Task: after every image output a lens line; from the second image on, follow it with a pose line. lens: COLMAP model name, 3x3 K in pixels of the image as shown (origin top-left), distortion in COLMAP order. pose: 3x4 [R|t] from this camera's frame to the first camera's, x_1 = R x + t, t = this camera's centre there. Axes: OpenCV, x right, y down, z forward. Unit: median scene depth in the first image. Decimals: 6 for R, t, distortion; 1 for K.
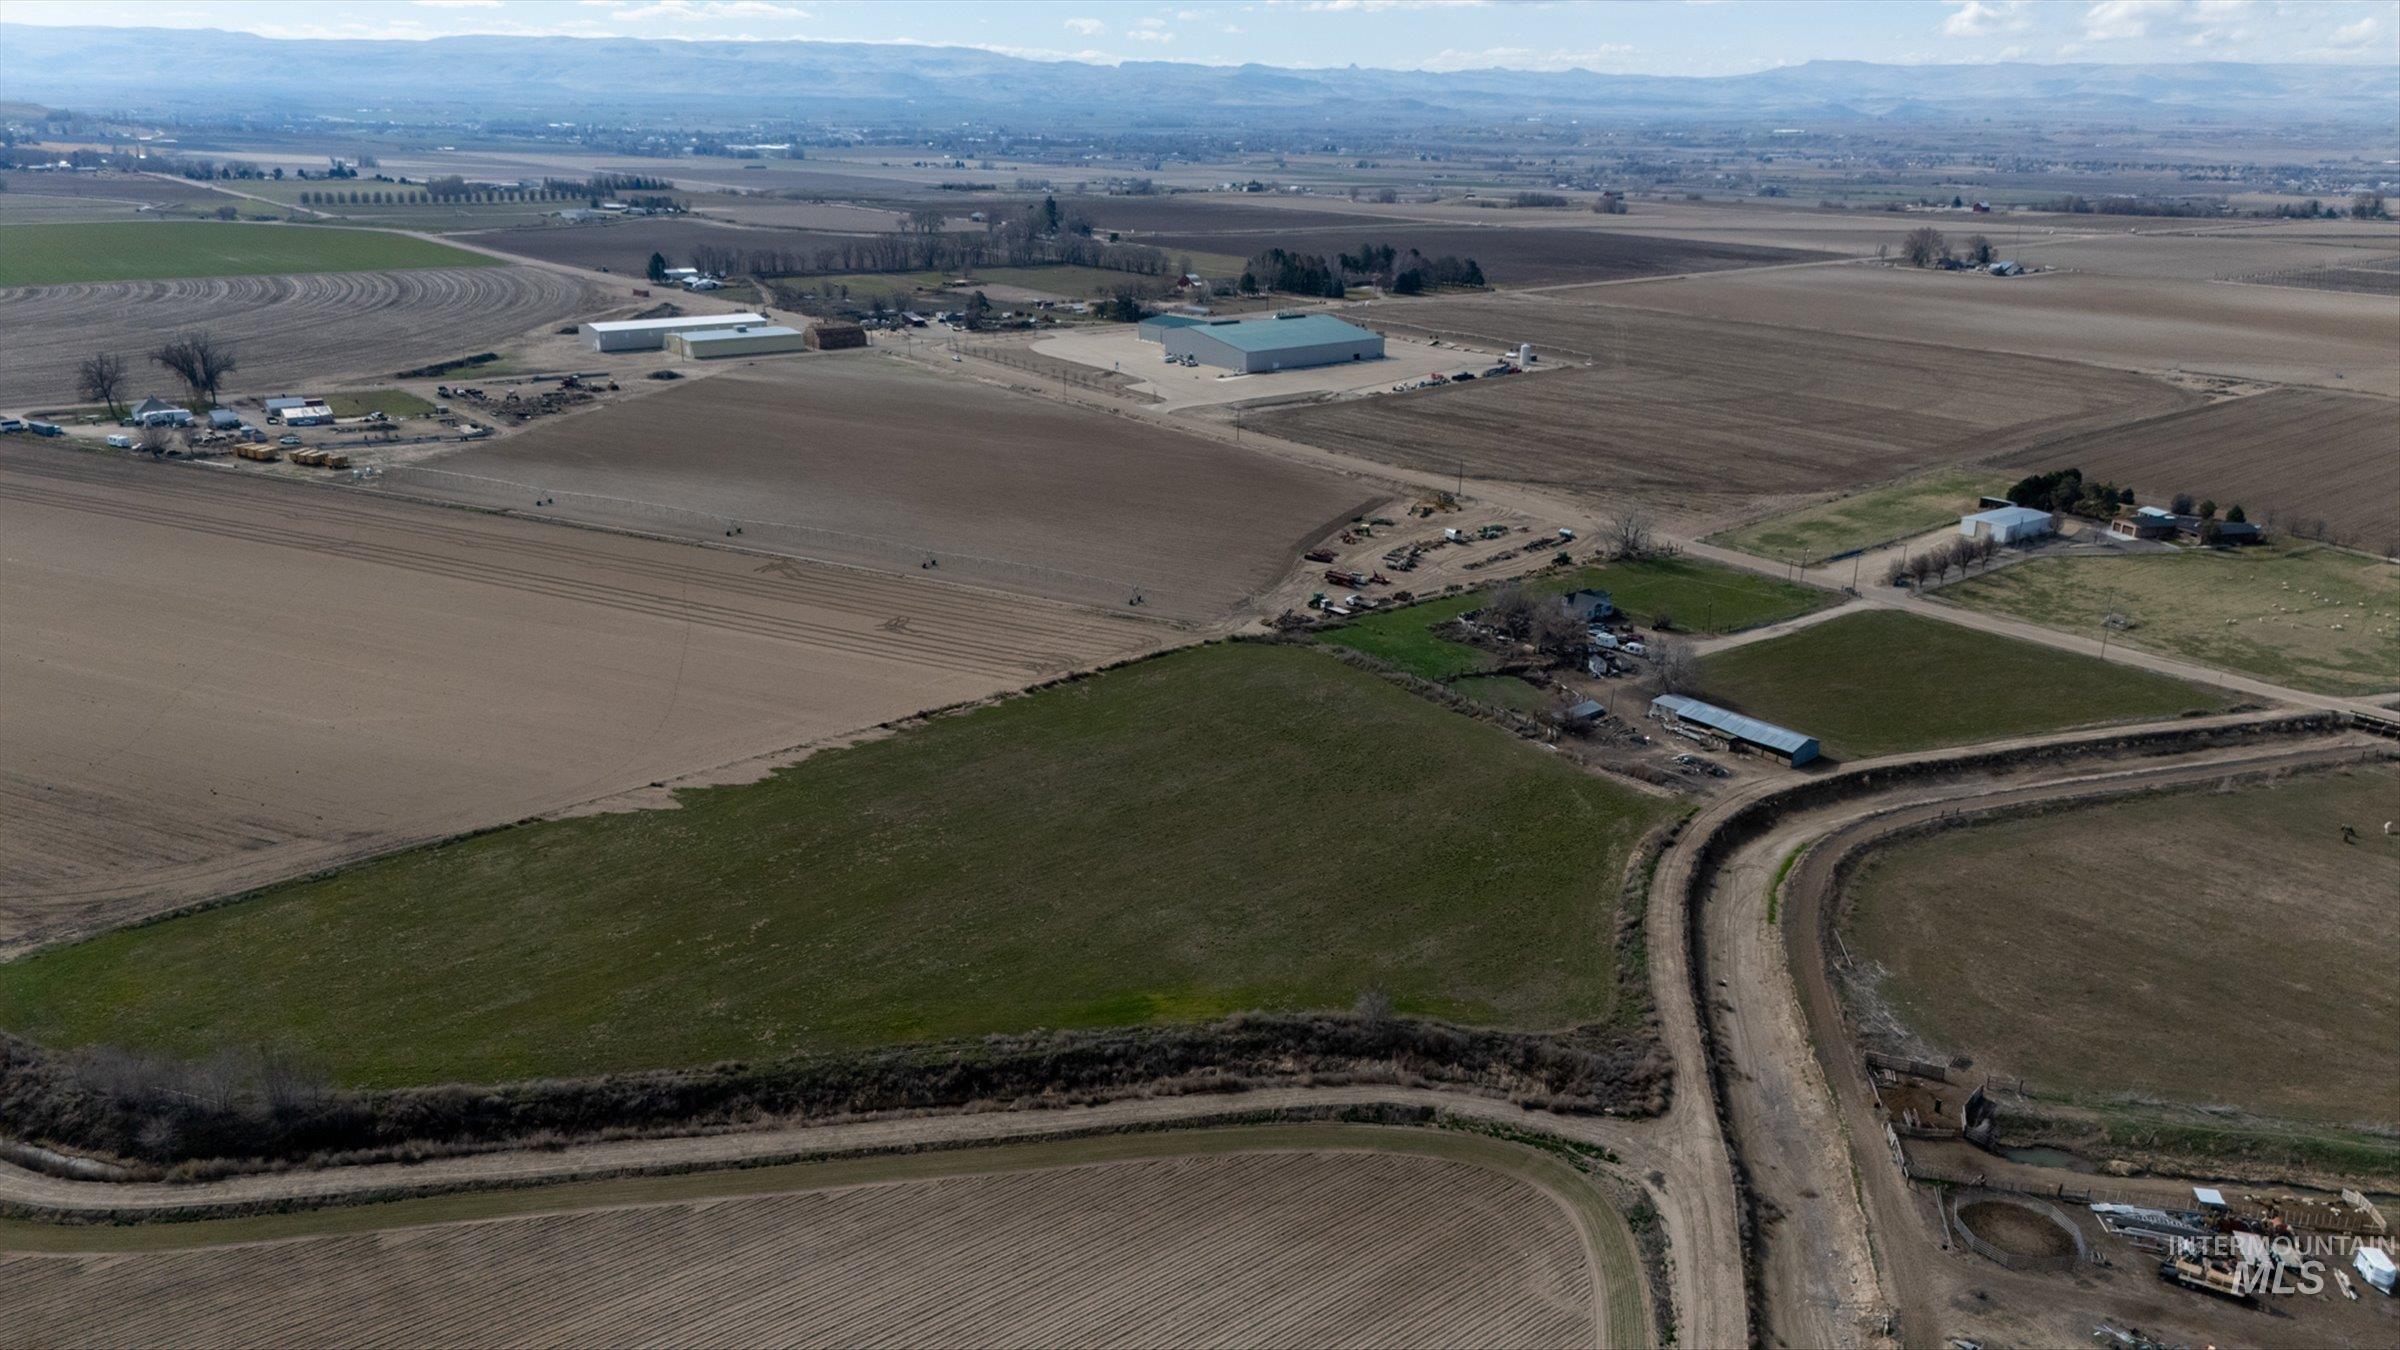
lens RADIAL K [[1759.7, 0, 1201.0], [0, 1759.7, 688.3], [0, 0, 1]] dist [0.073288, -0.071485]
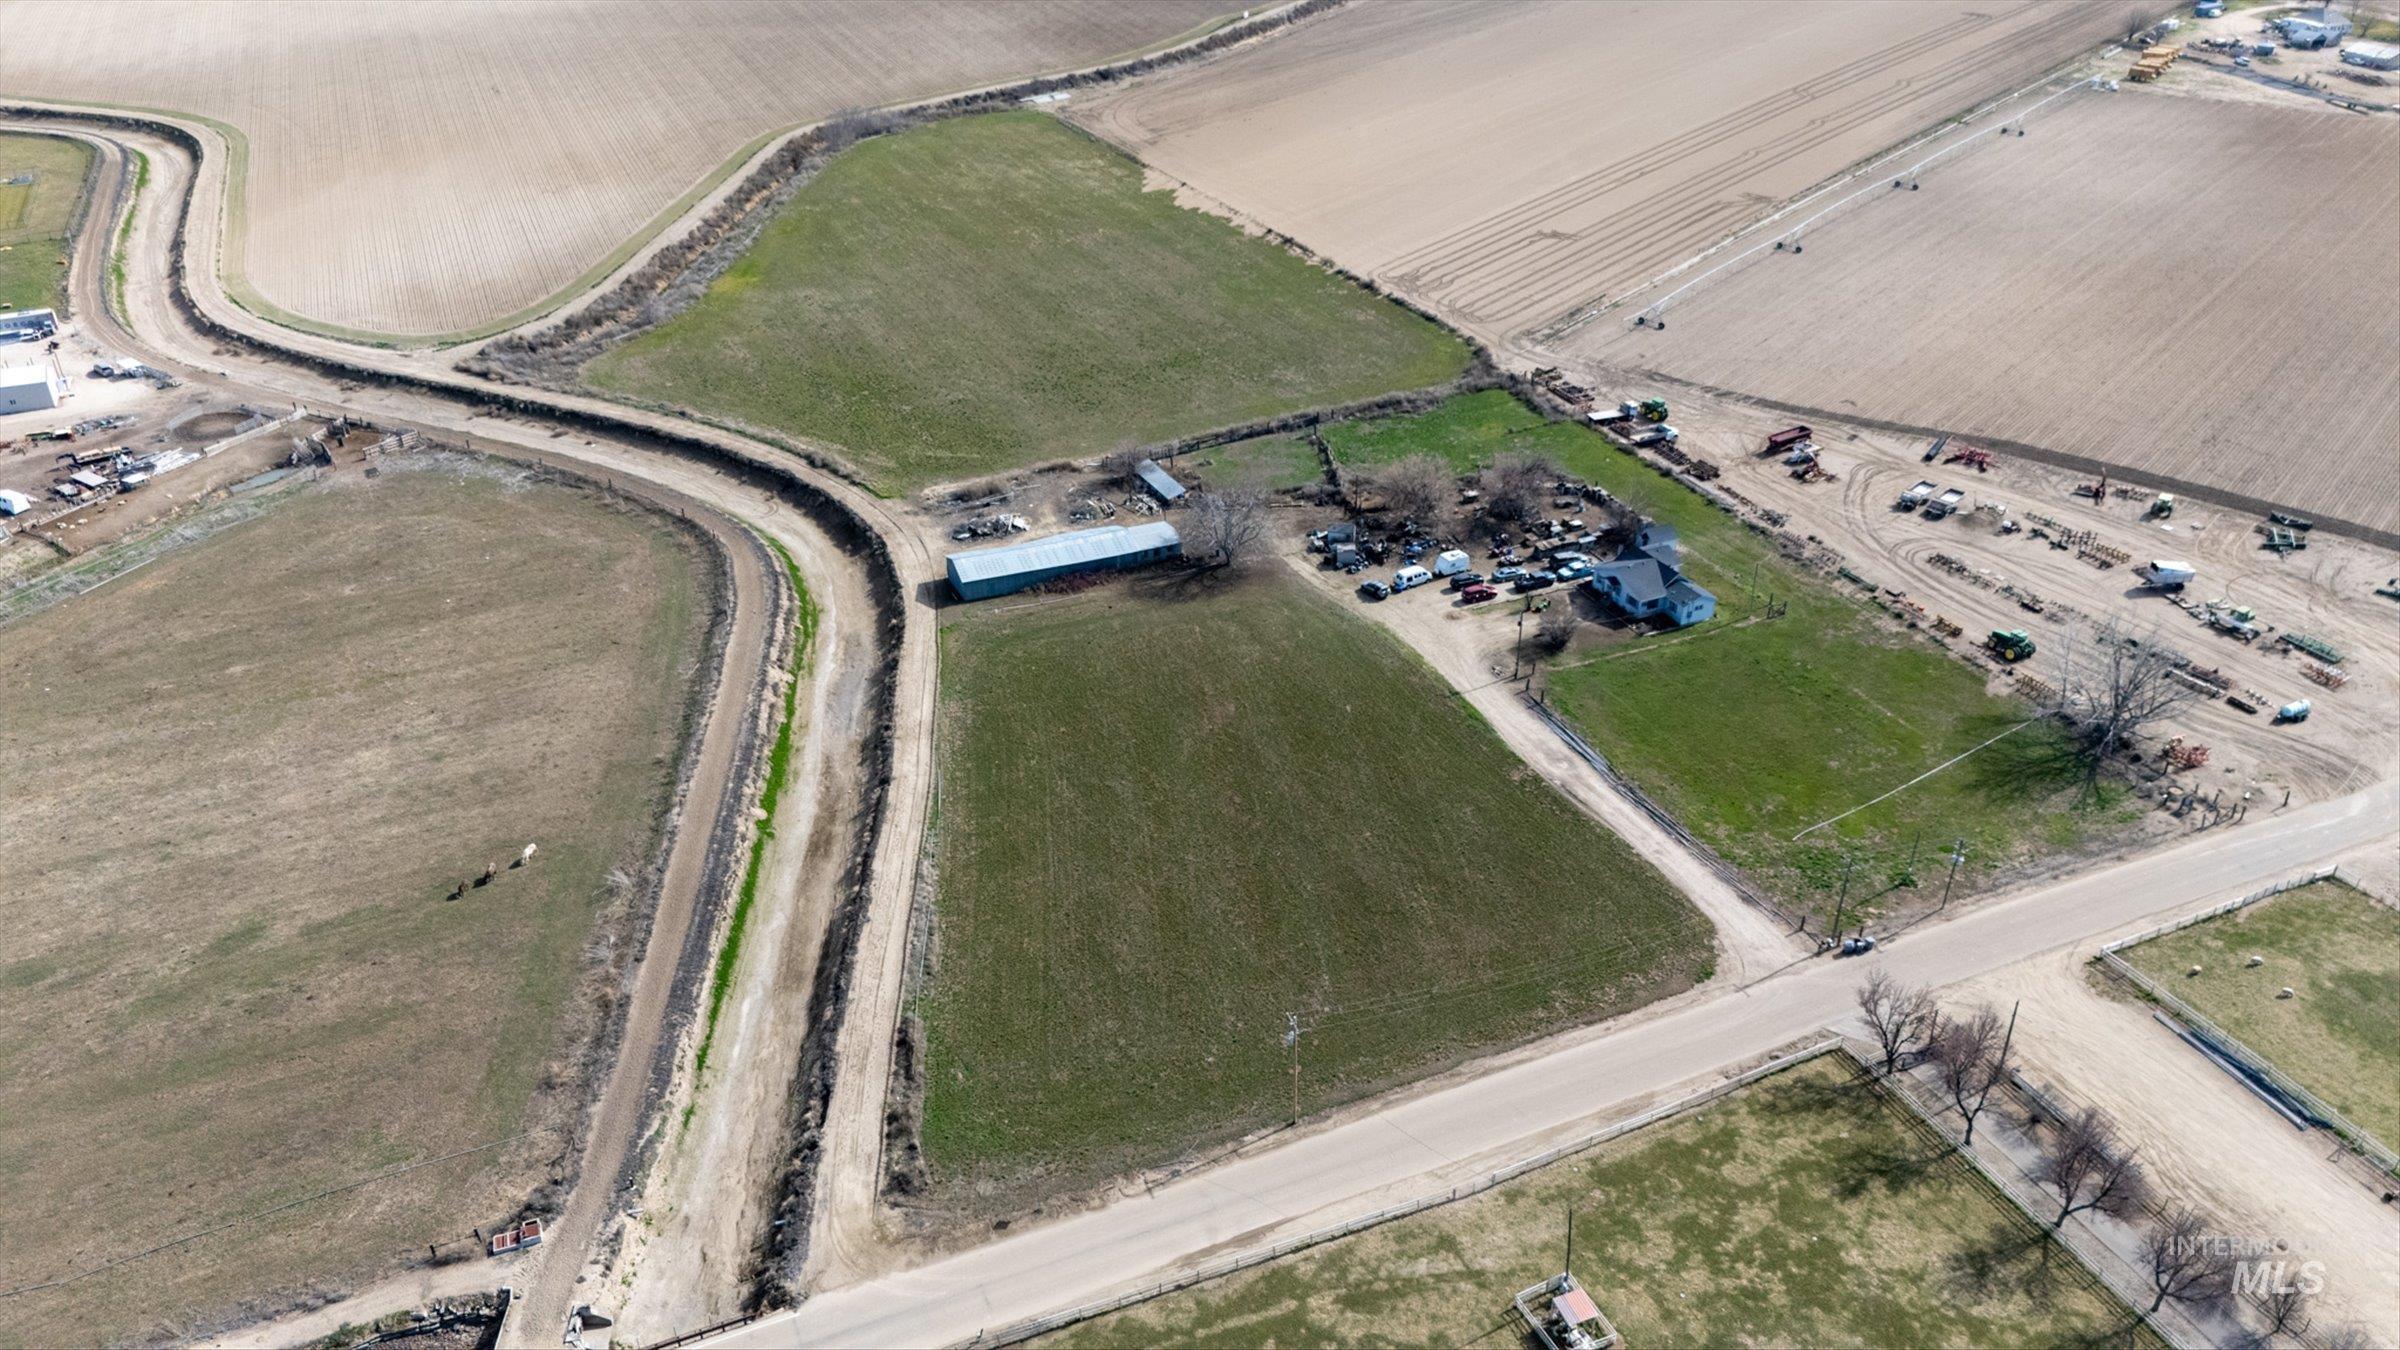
lens RADIAL K [[1759.7, 0, 1201.0], [0, 1759.7, 688.3], [0, 0, 1]] dist [0.073288, -0.071485]
pose [[-0.269569, 0.475432, -0.837435, 0.956135], [-0.315952, 0.777822, 0.543293, -0.364559], [0.909674, 0.411044, -0.059463, 1.151667]]
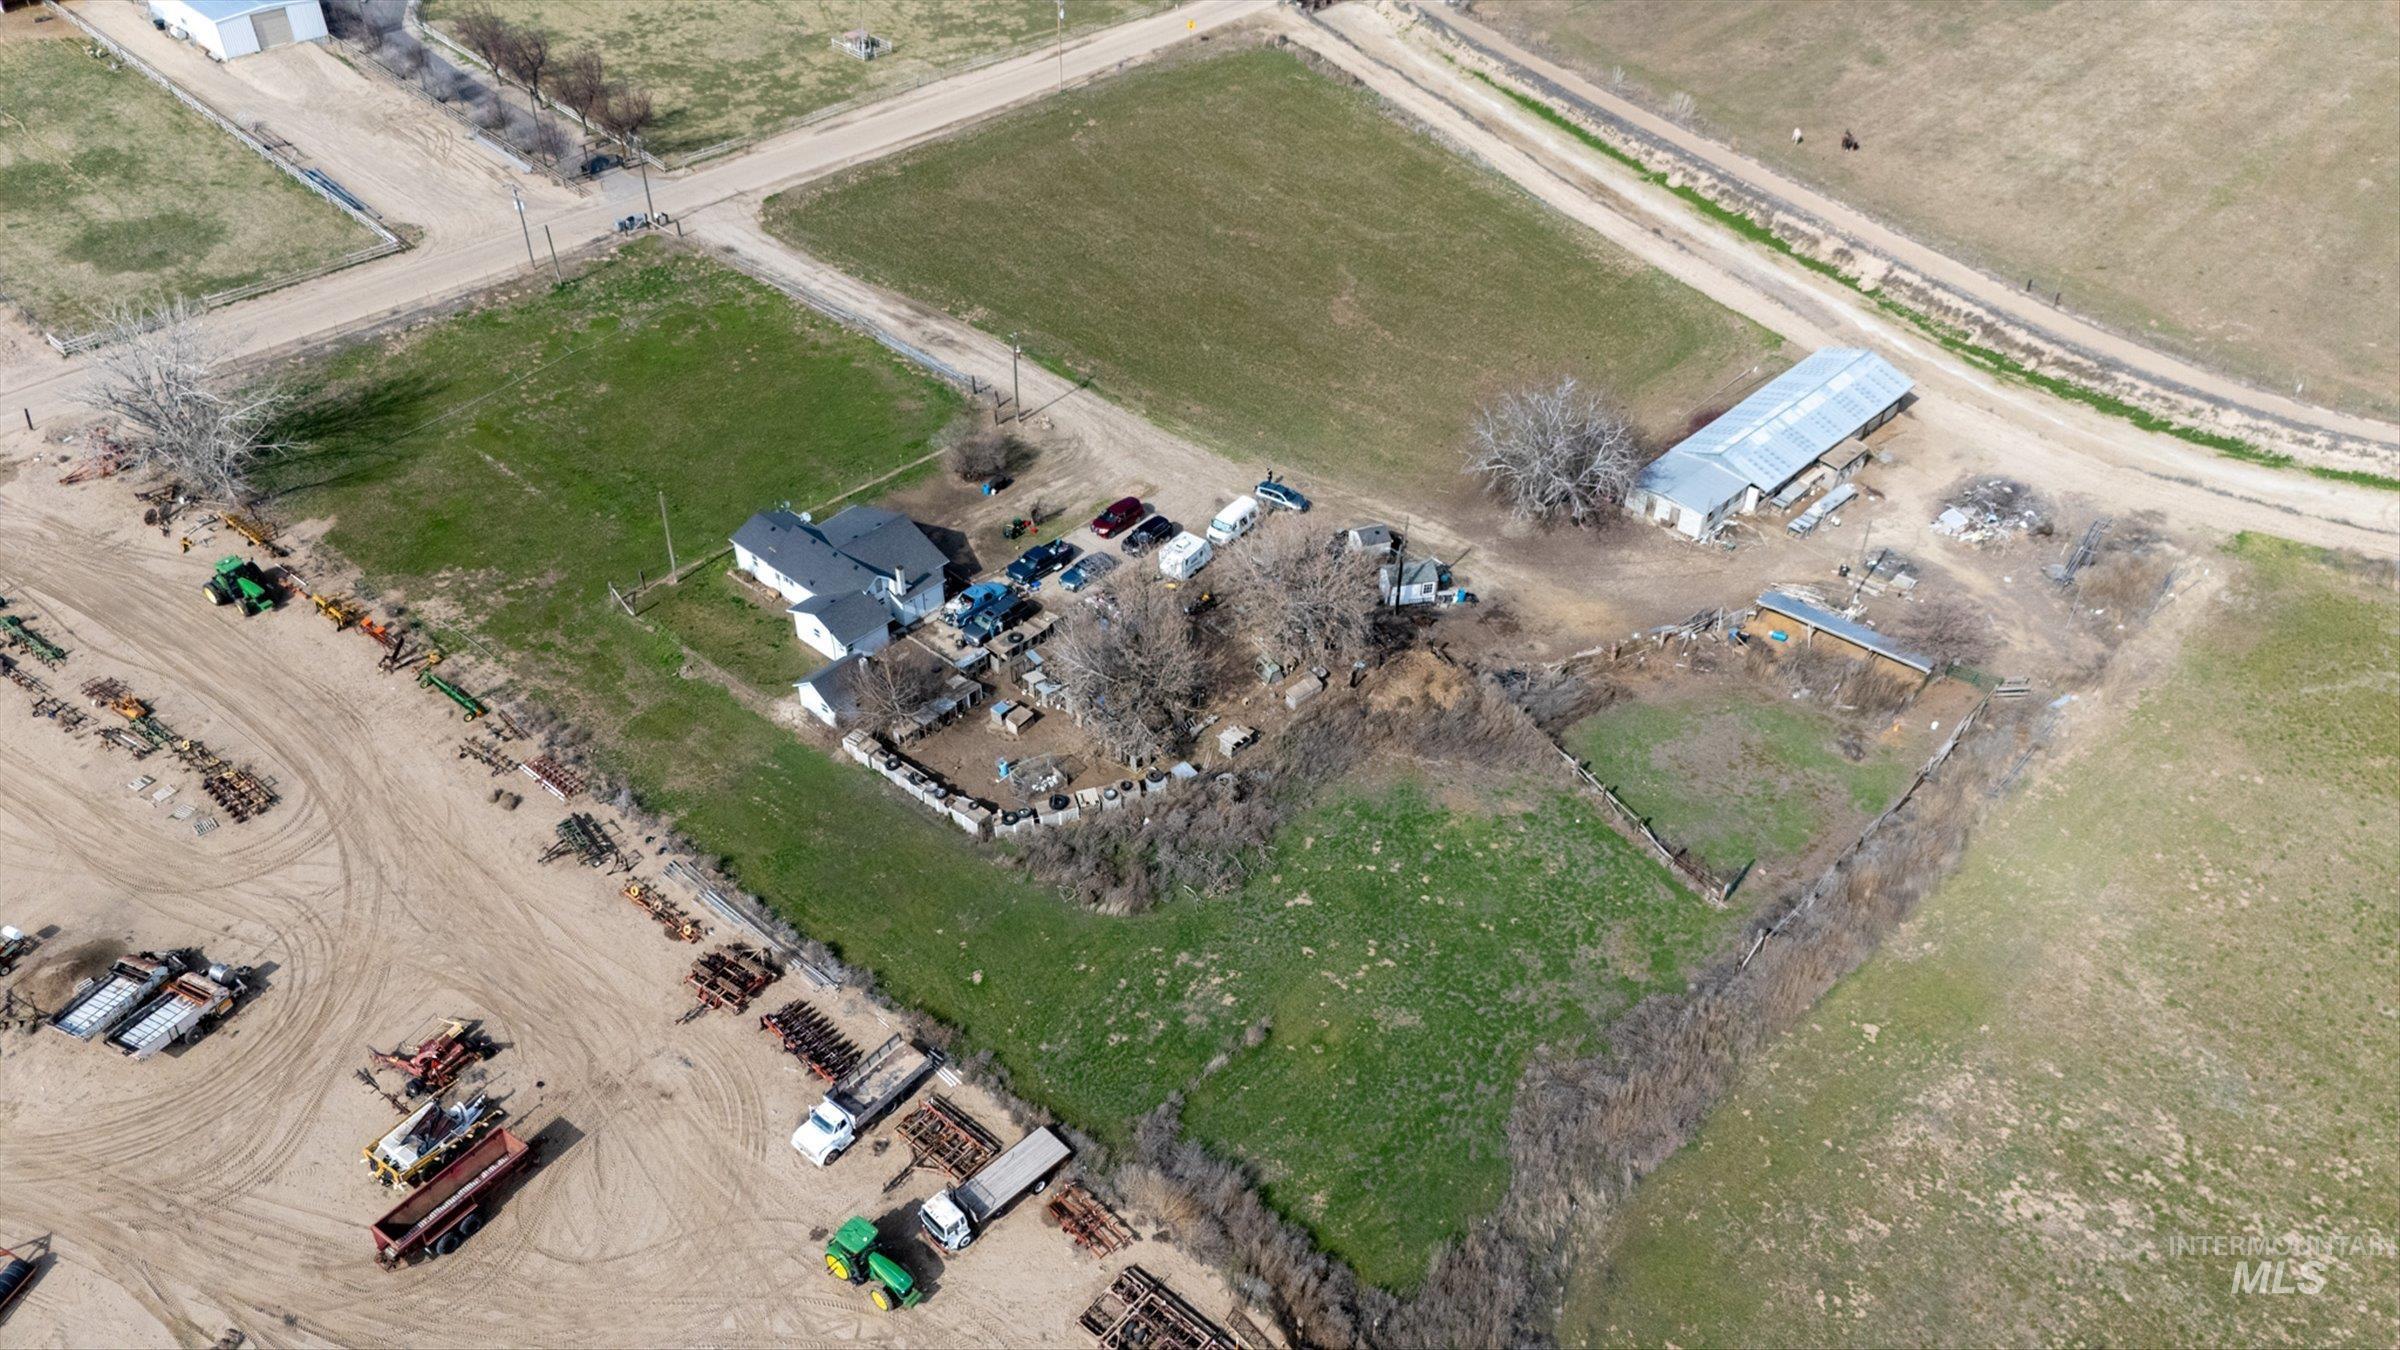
lens RADIAL K [[1759.7, 0, 1201.0], [0, 1759.7, 688.3], [0, 0, 1]] dist [0.073288, -0.071485]
pose [[-0.129557, -0.638364, 0.758754, -0.073975], [0.307626, 0.701570, 0.642780, -0.283027], [-0.942646, 0.316689, 0.105484, 1.144327]]
